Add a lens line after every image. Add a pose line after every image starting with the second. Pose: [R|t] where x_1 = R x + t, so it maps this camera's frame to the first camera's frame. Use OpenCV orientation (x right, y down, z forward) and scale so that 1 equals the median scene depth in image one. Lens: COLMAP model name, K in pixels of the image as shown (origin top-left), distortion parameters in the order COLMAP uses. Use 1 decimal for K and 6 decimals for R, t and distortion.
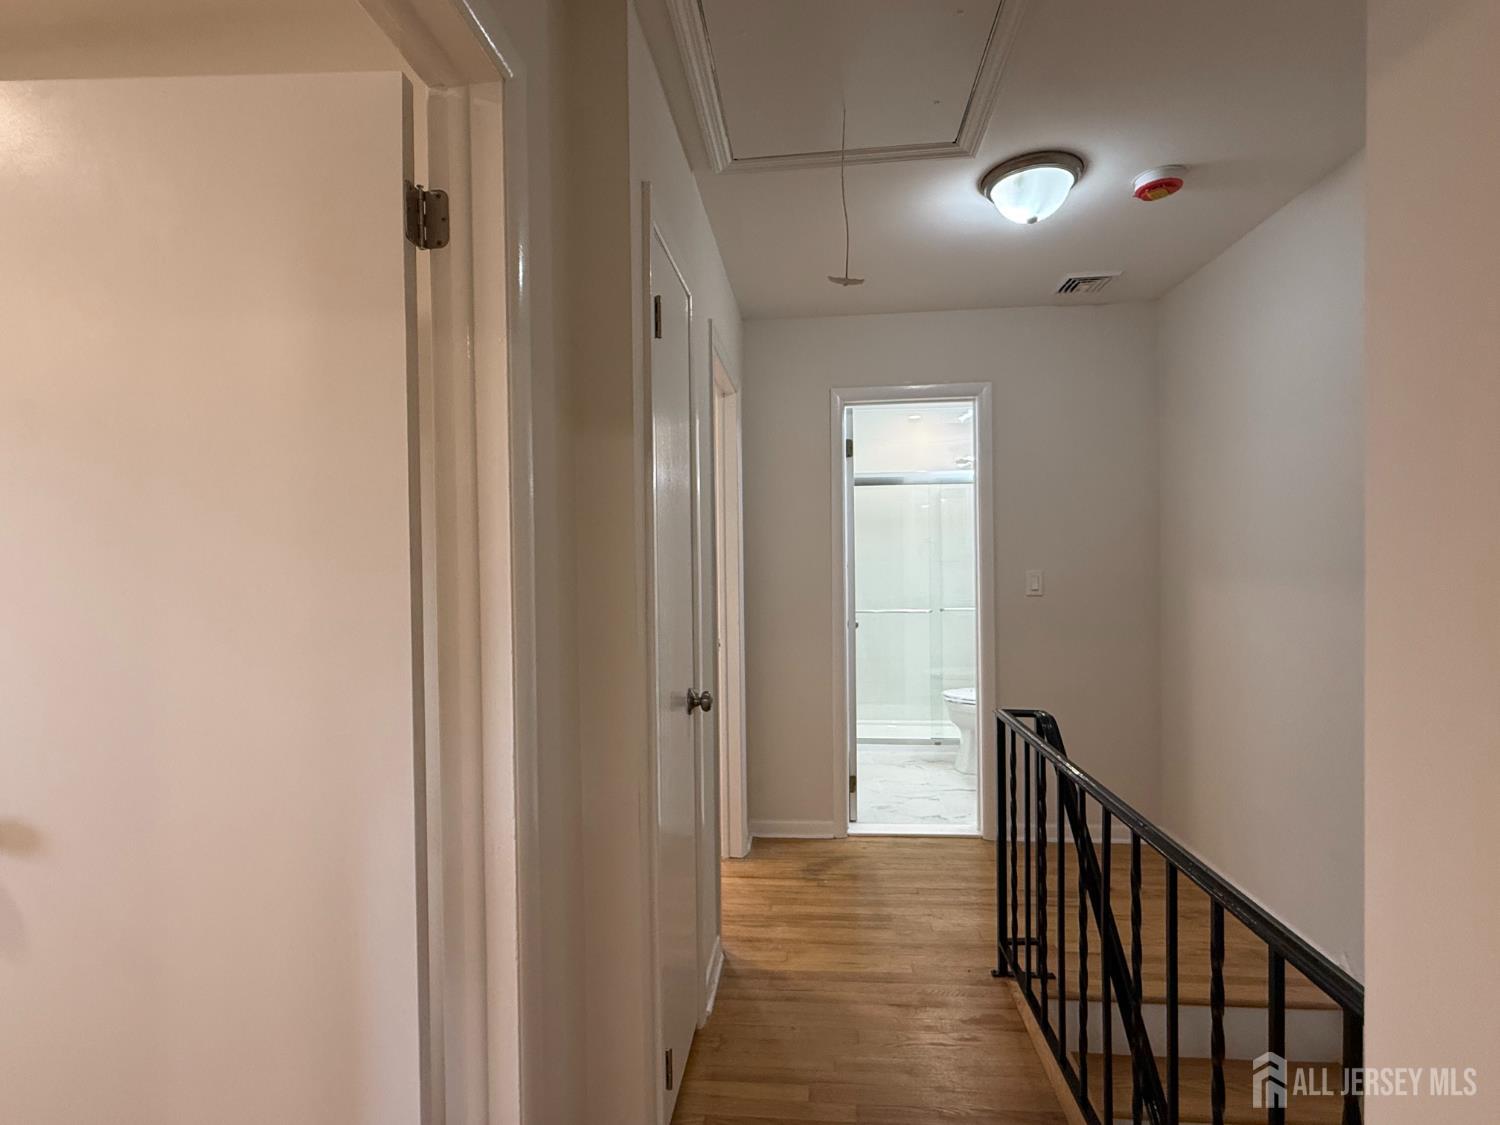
lens RADIAL K [[750.4, 0, 750.0], [0, 750.4, 562.5], [0, 0, 1]] dist [-0.001799, -0.000816]
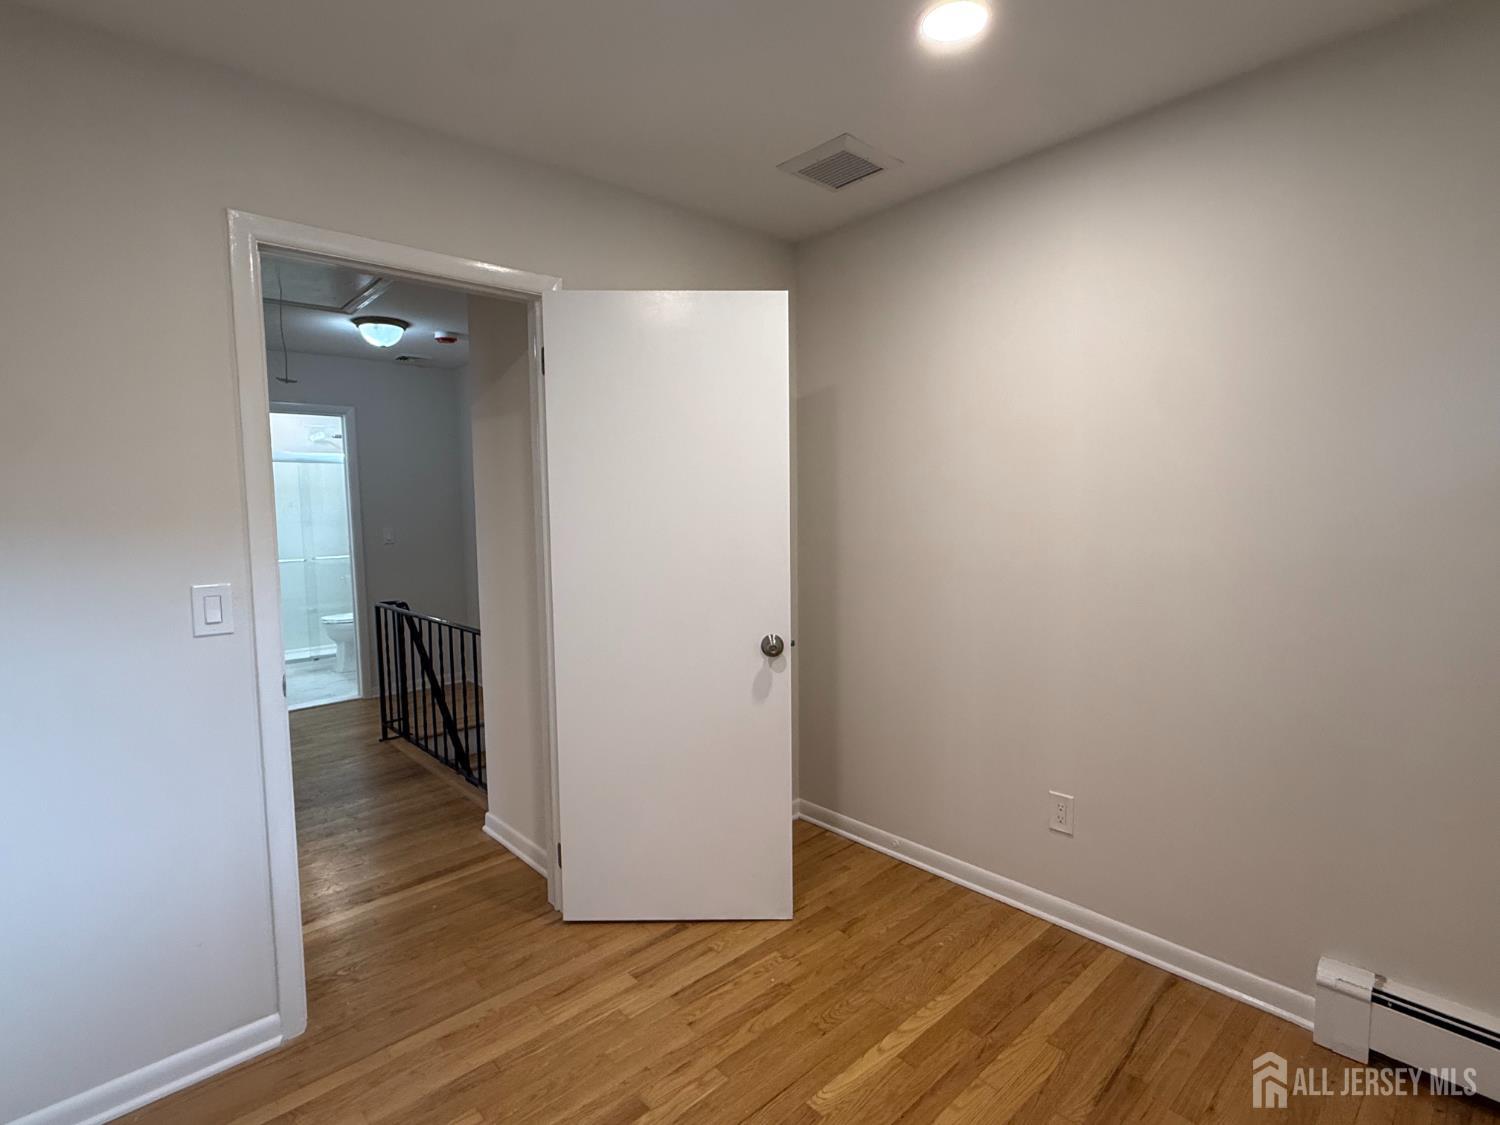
lens RADIAL K [[747.6, 0, 750.0], [0, 747.6, 562.5], [0, 0, 1]] dist [-0.003969, 0.000626]
pose [[0.675527, -0.062214, 0.734706, -0.408032], [0.015422, 0.997408, 0.070279, -0.020465], [-0.737174, -0.036145, 0.674735, -0.959942]]
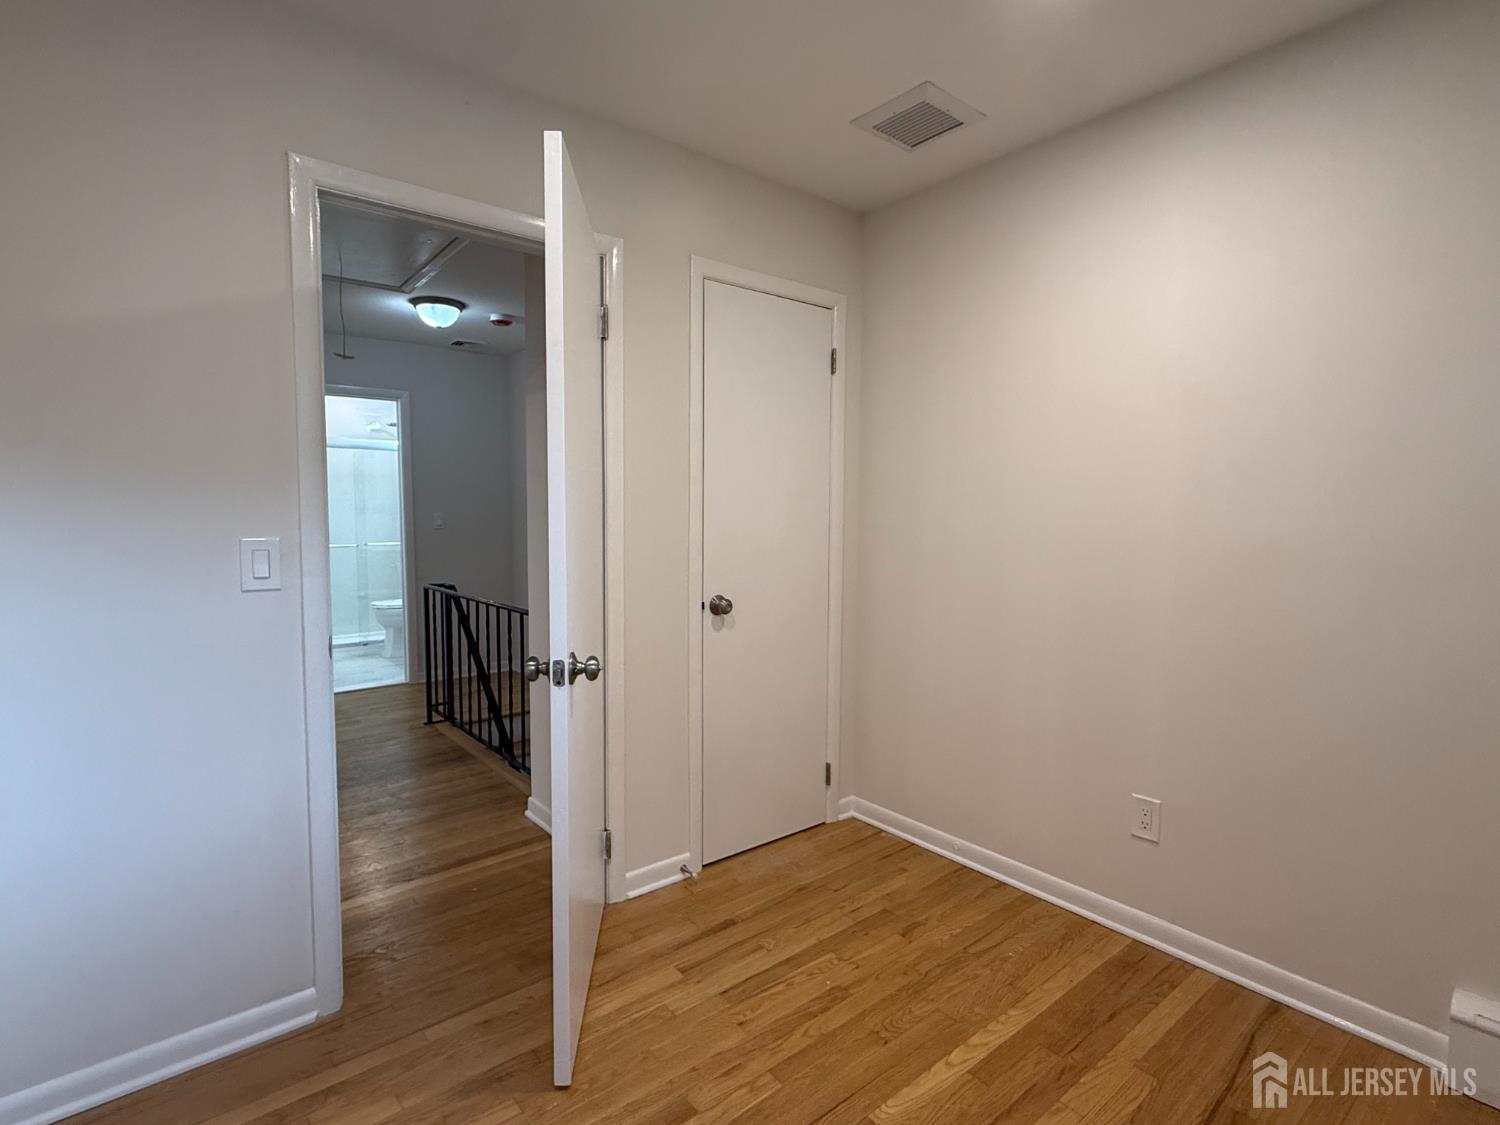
lens RADIAL K [[750.4, 0, 750.0], [0, 750.4, 562.5], [0, 0, 1]] dist [-0.001799, -0.000816]
pose [[0.716945, -0.037779, 0.696105, -0.390455], [-0.005243, 0.998210, 0.059575, 0.026137], [-0.697110, -0.046362, 0.715464, -0.908596]]
